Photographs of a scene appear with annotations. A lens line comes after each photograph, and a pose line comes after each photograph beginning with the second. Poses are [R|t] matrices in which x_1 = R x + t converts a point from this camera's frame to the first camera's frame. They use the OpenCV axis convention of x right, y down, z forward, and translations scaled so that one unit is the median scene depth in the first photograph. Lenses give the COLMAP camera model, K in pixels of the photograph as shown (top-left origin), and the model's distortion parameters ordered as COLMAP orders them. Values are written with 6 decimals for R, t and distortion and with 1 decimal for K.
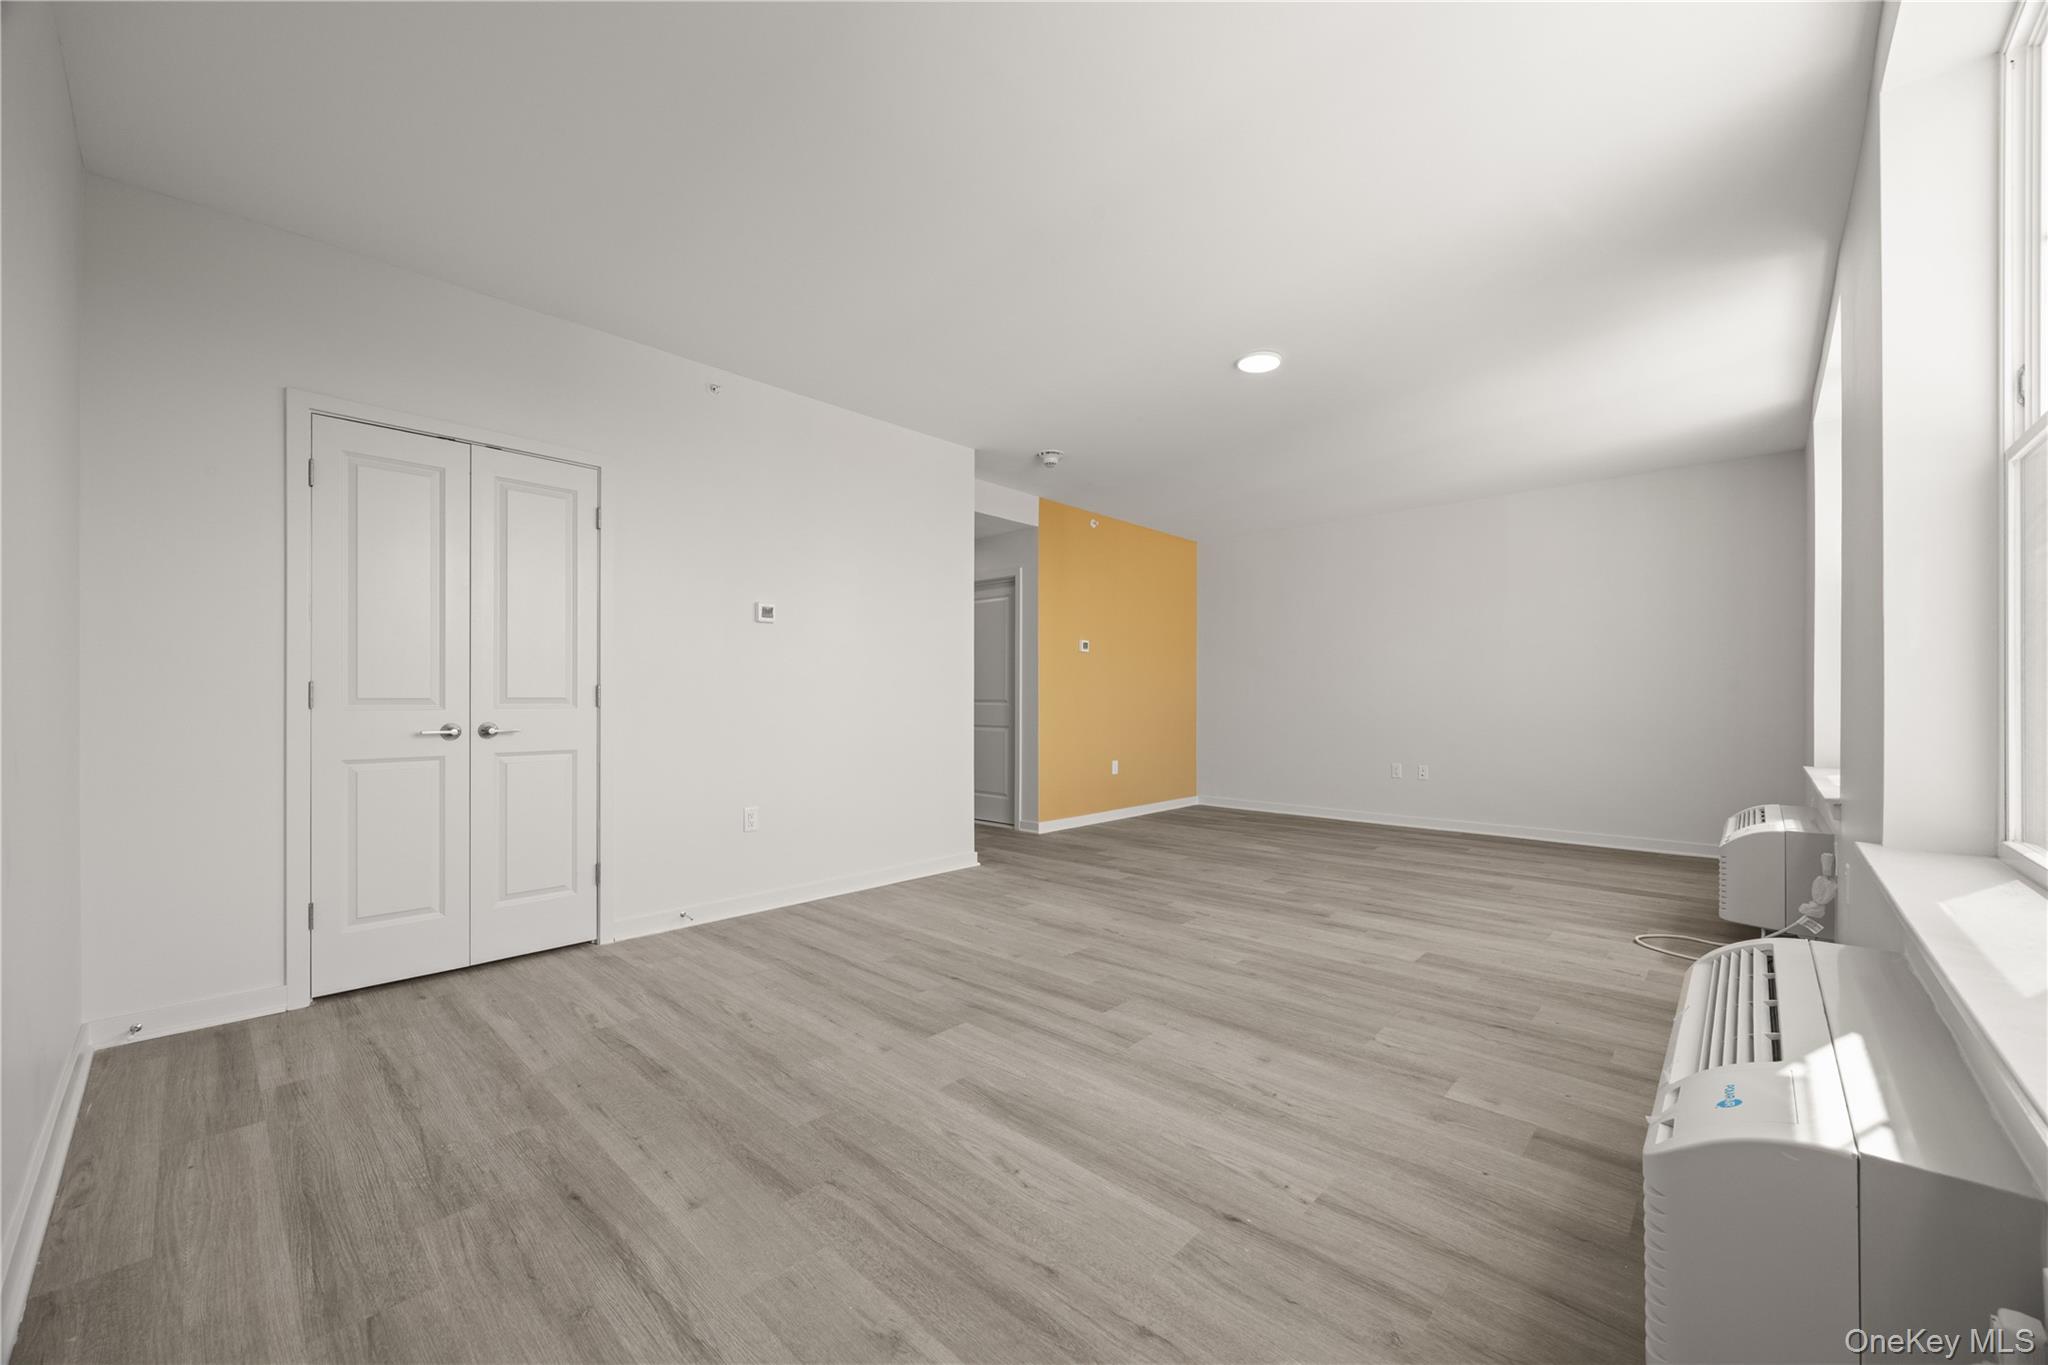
lens RADIAL K [[784.9, 0, 1020.4], [0, 784.9, 701.4], [0, 0, 1]] dist [-0.002517, 0.000271]
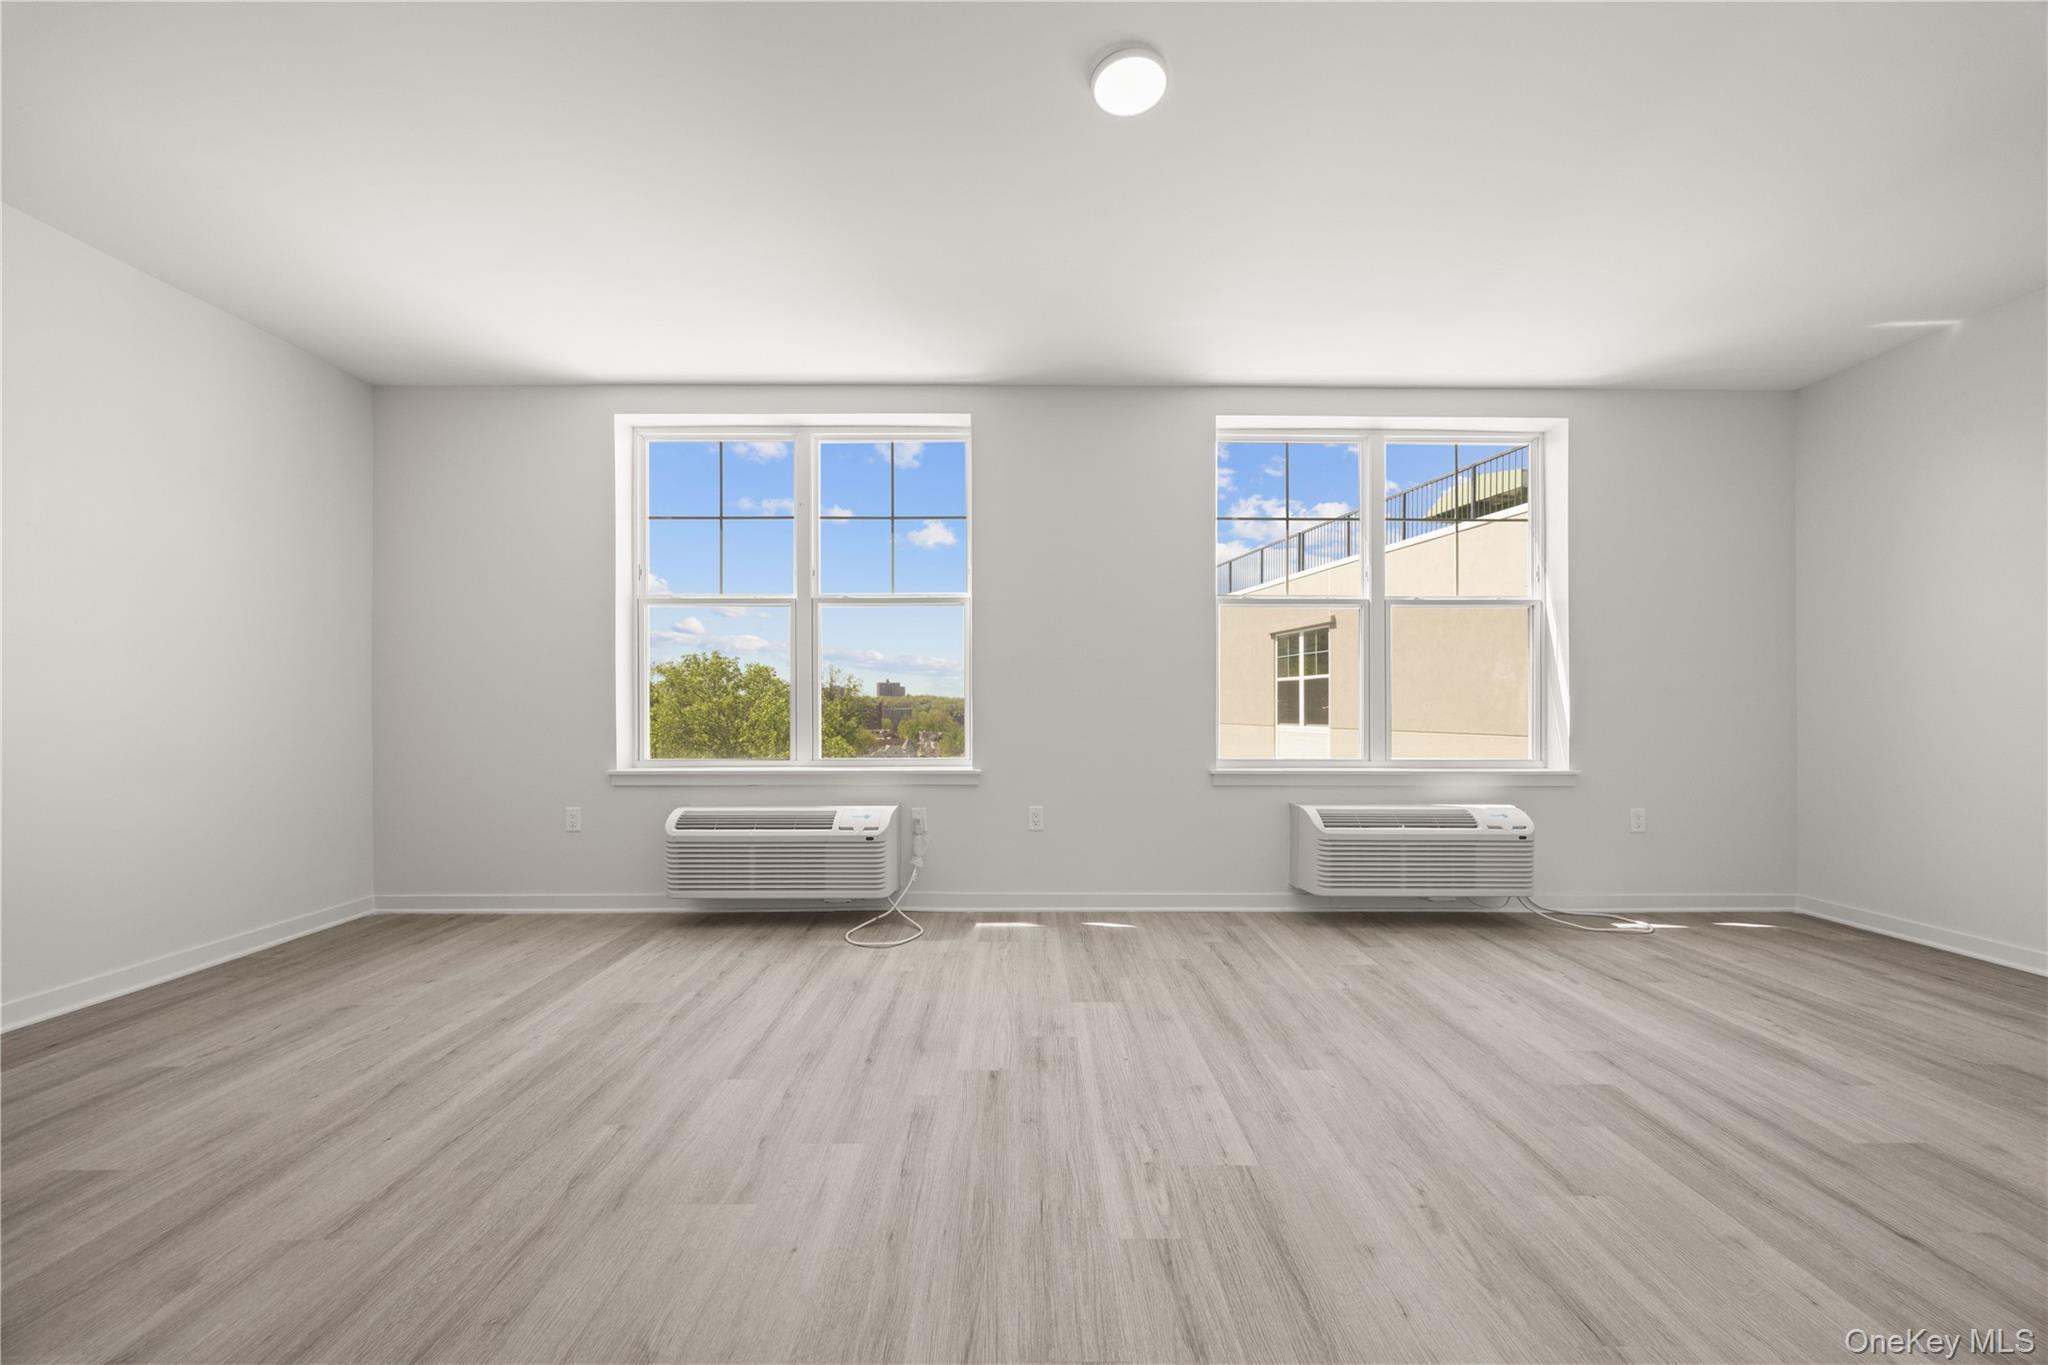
lens RADIAL K [[784.9, 0, 1027.9], [0, 784.9, 707.2], [0, 0, 1]] dist [-0.002517, 0.000271]
pose [[-0.692403, -0.000658, 0.721511, -0.049881], [0.002429, 0.999992, 0.003243, 0.004752], [-0.721507, 0.003998, -0.692395, 1.638039]]
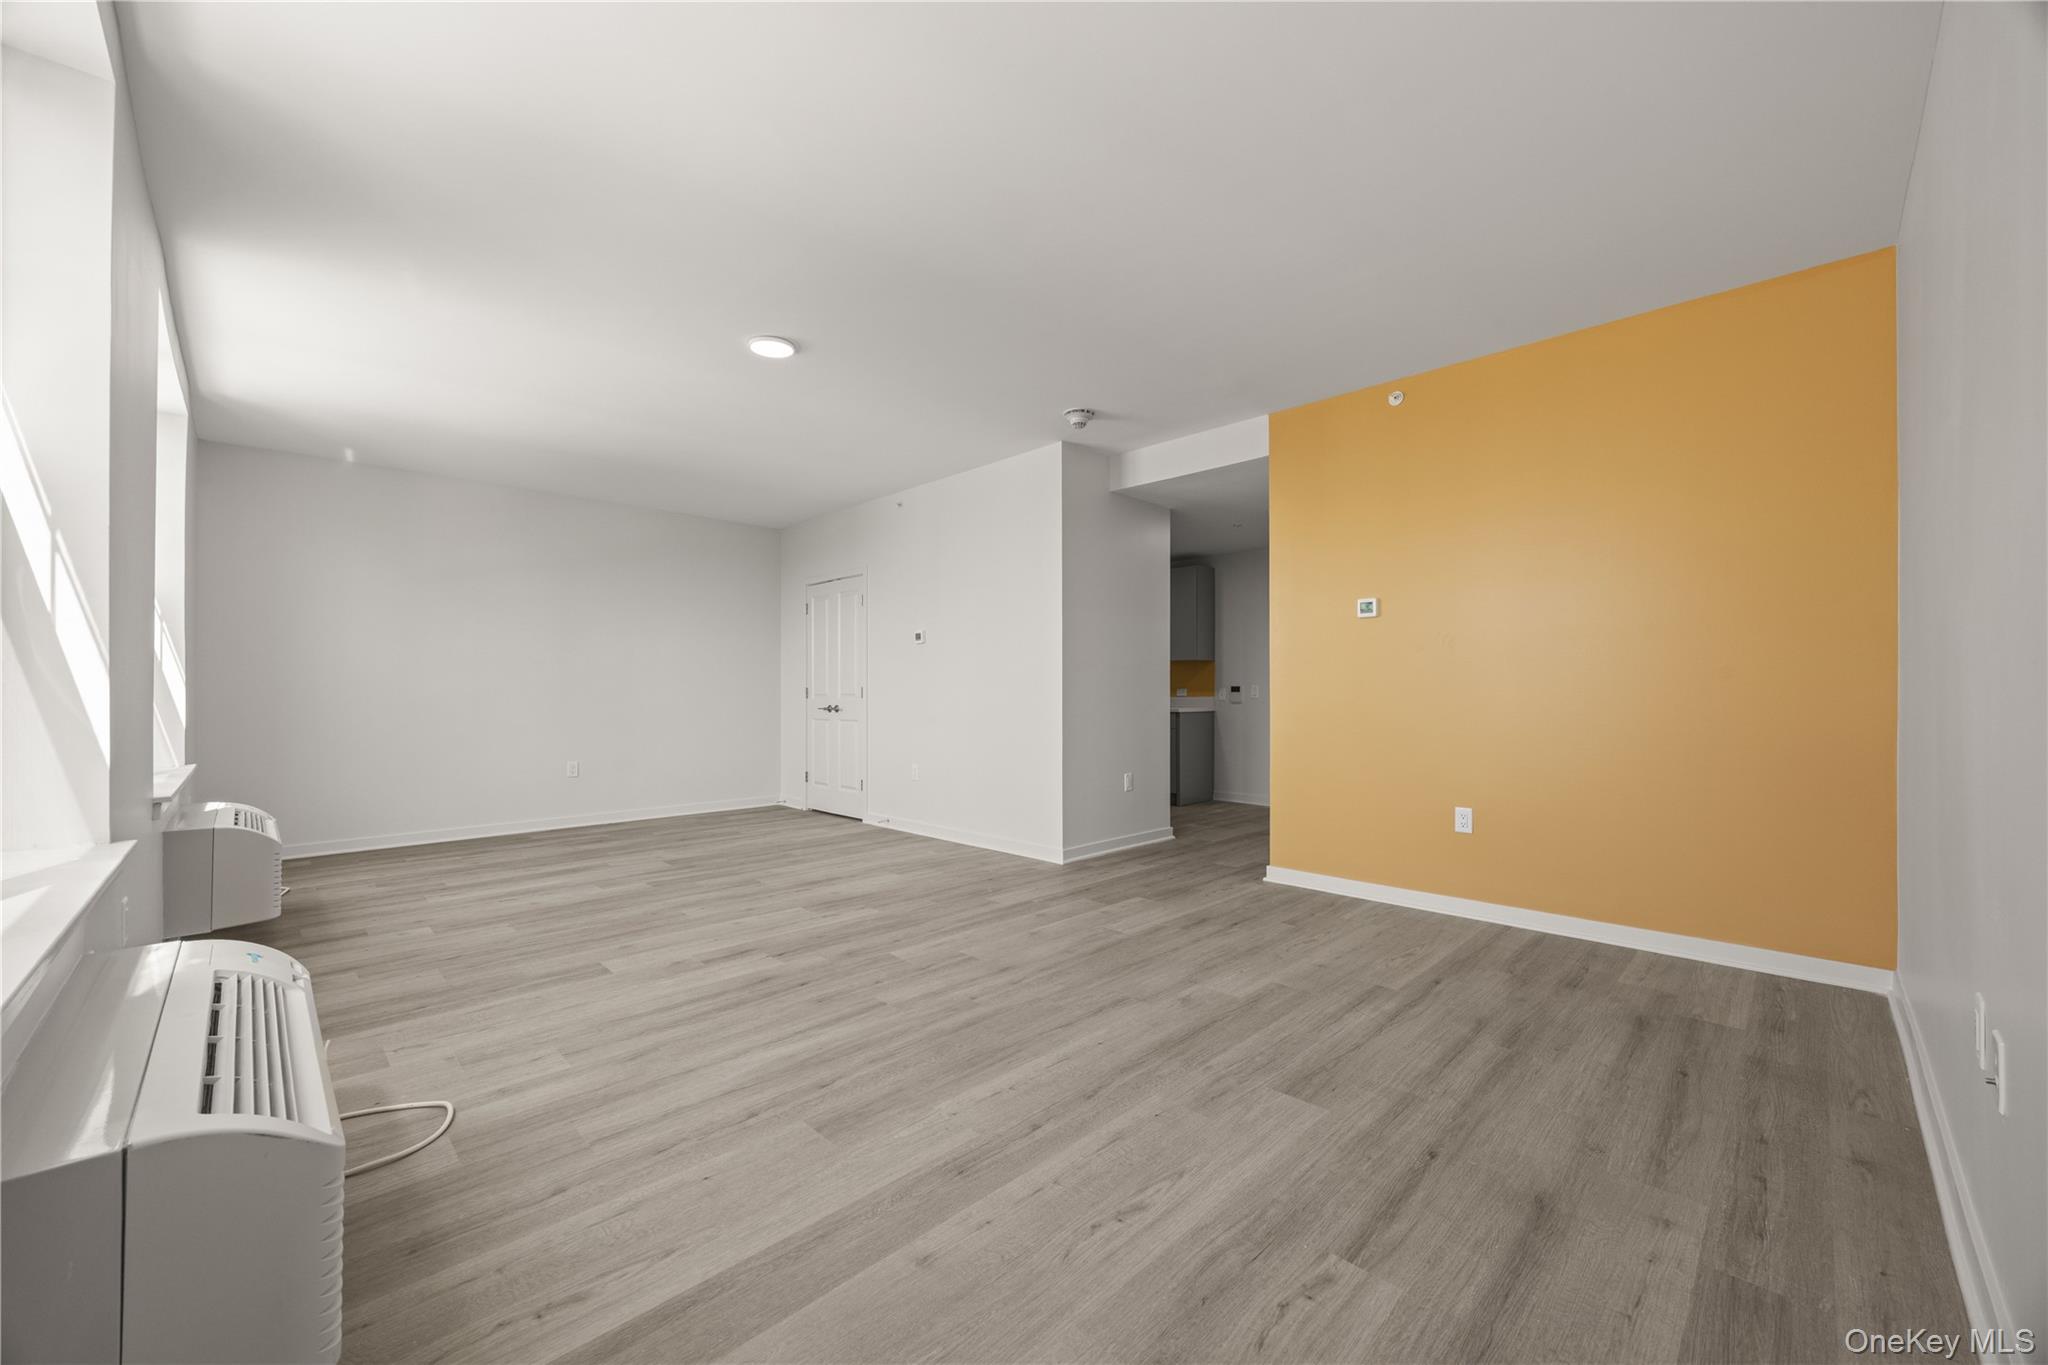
lens RADIAL K [[784.9, 0, 1020.3], [0, 784.9, 694.1], [0, 0, 1]] dist [-0.002517, 0.000271]
pose [[-0.038308, -0.001504, -0.999265, 1.431610], [-0.001927, 0.999997, -0.001431, -0.002024], [0.999264, 0.001871, -0.038311, 1.532407]]
